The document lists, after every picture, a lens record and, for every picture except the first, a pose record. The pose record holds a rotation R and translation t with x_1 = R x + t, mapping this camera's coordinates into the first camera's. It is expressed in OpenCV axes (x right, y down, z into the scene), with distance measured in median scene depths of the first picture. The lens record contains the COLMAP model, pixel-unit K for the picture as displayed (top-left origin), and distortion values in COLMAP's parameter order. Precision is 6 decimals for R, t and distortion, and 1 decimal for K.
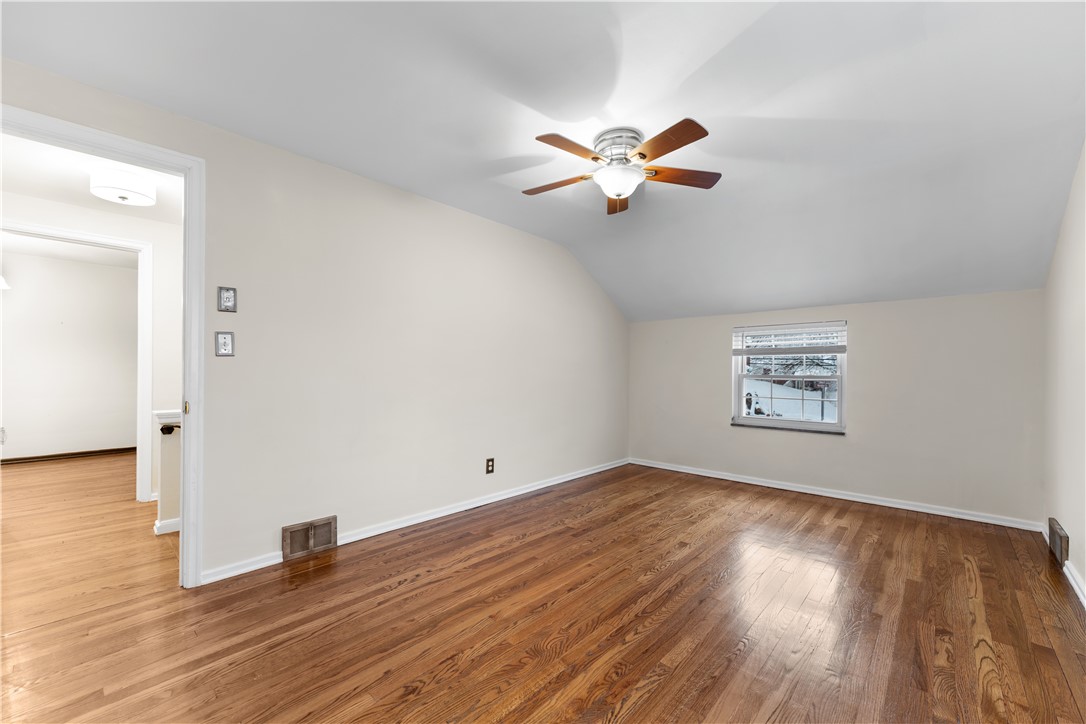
lens RADIAL K [[440.7, 0, 541.1], [0, 440.7, 368.2], [0, 0, 1]] dist [-0.000062, -0.000127]
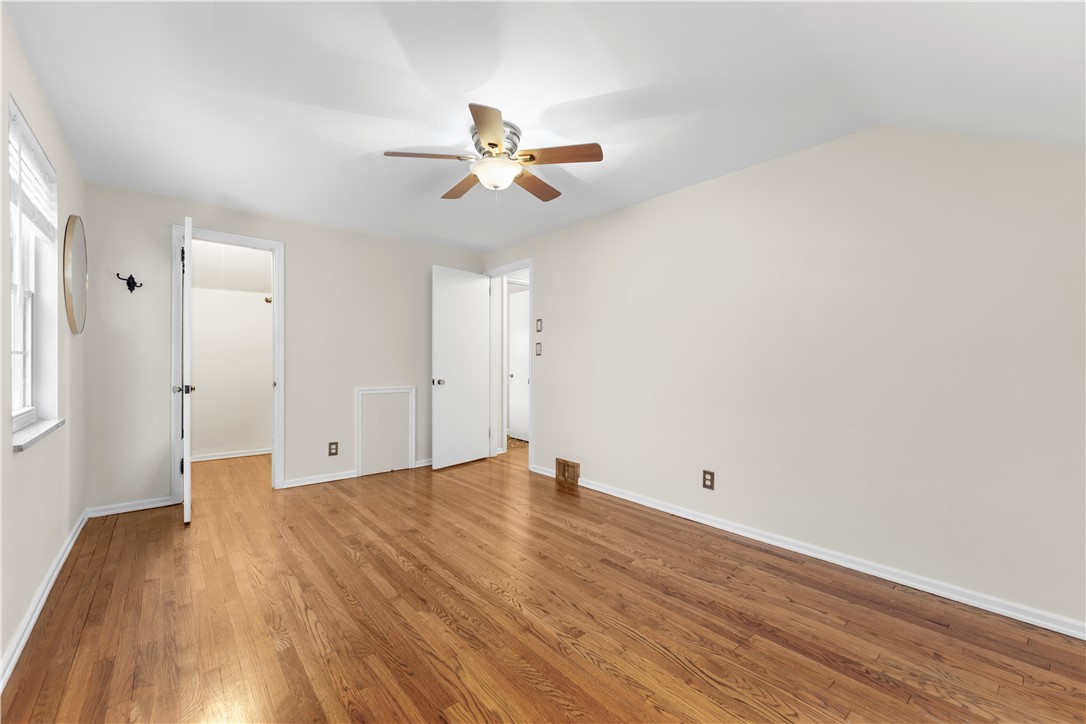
lens RADIAL K [[448.3, 0, 537.5], [0, 448.3, 359.7], [0, 0, 1]] dist [-0.001406, -0.000298]
pose [[-0.139194, -0.010297, -0.990212, 0.958348], [0.000229, 0.999946, -0.010431, 0.009061], [0.990265, -0.001679, -0.139184, 1.016756]]
